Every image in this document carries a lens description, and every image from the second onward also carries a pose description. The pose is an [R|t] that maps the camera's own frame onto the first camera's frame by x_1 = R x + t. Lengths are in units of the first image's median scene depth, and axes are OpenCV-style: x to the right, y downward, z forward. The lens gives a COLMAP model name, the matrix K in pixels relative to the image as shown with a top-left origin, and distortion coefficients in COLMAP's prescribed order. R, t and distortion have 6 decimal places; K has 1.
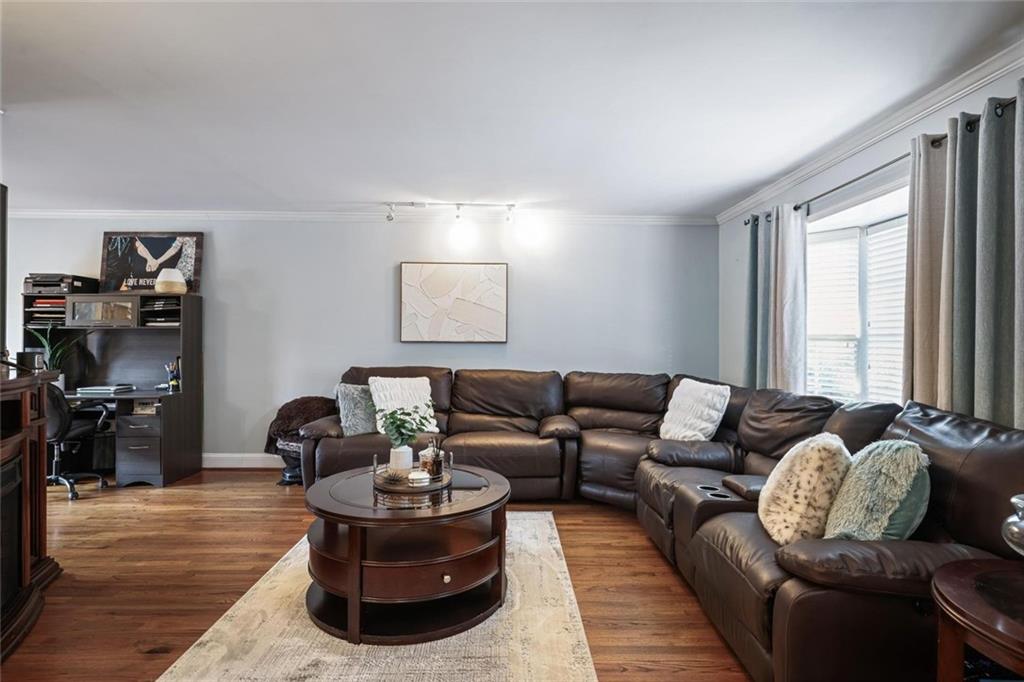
lens RADIAL K [[516.4, 0, 510.0], [0, 516.4, 343.6], [0, 0, 1]] dist [-0.001911, -0.000900]
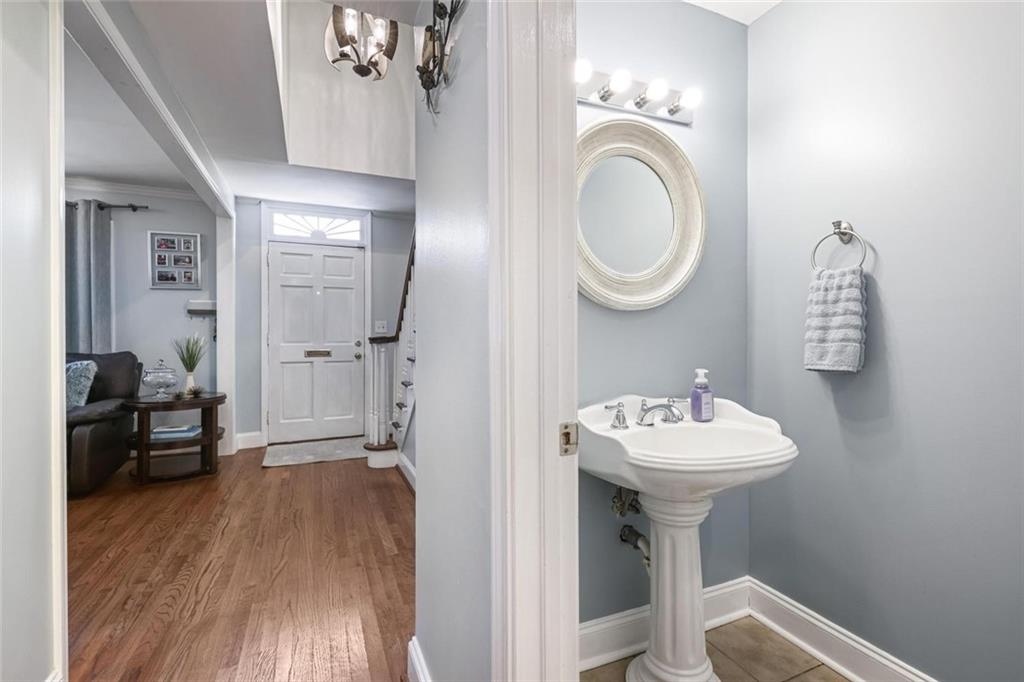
lens RADIAL K [[462.0, 0, 514.8], [0, 462.0, 333.6], [0, 0, 1]] dist [-0.001987, 0.000604]
pose [[-0.387693, -0.005849, 0.921770, -0.699059], [0.003548, 0.999963, 0.007838, 0.025670], [-0.921782, 0.006309, -0.387658, 0.027177]]
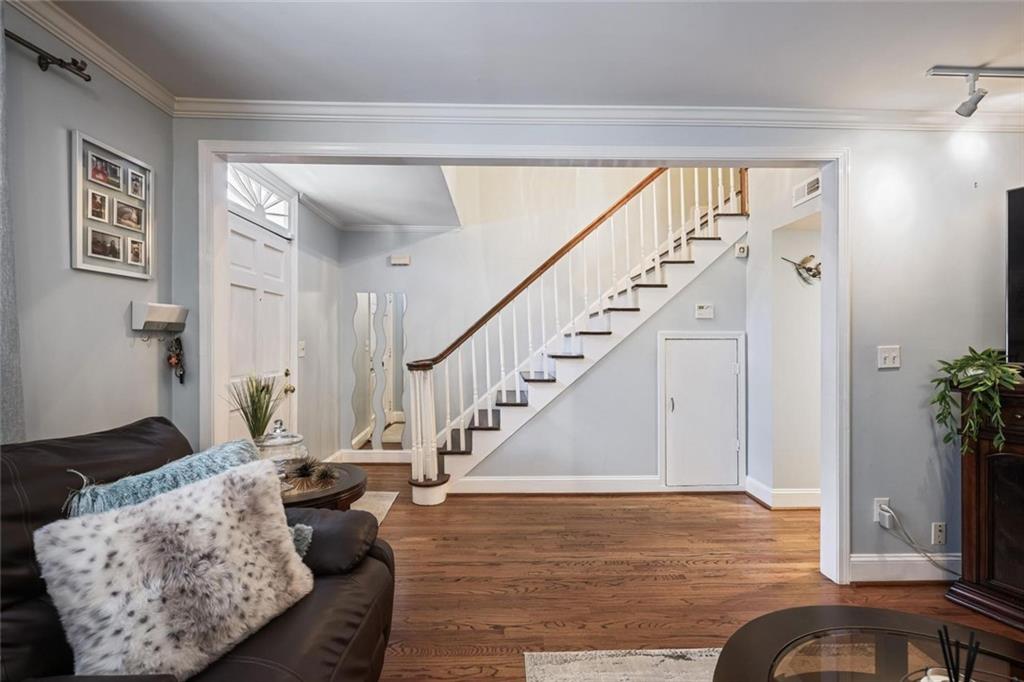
lens RADIAL K [[462.0, 0, 510.4], [0, 462.0, 339.2], [0, 0, 1]] dist [-0.001987, 0.000604]
pose [[-0.999875, -0.011540, -0.010819, 0.091789], [-0.011565, 0.999931, 0.002246, -0.006274], [0.010792, 0.002371, -0.999939, 0.749723]]
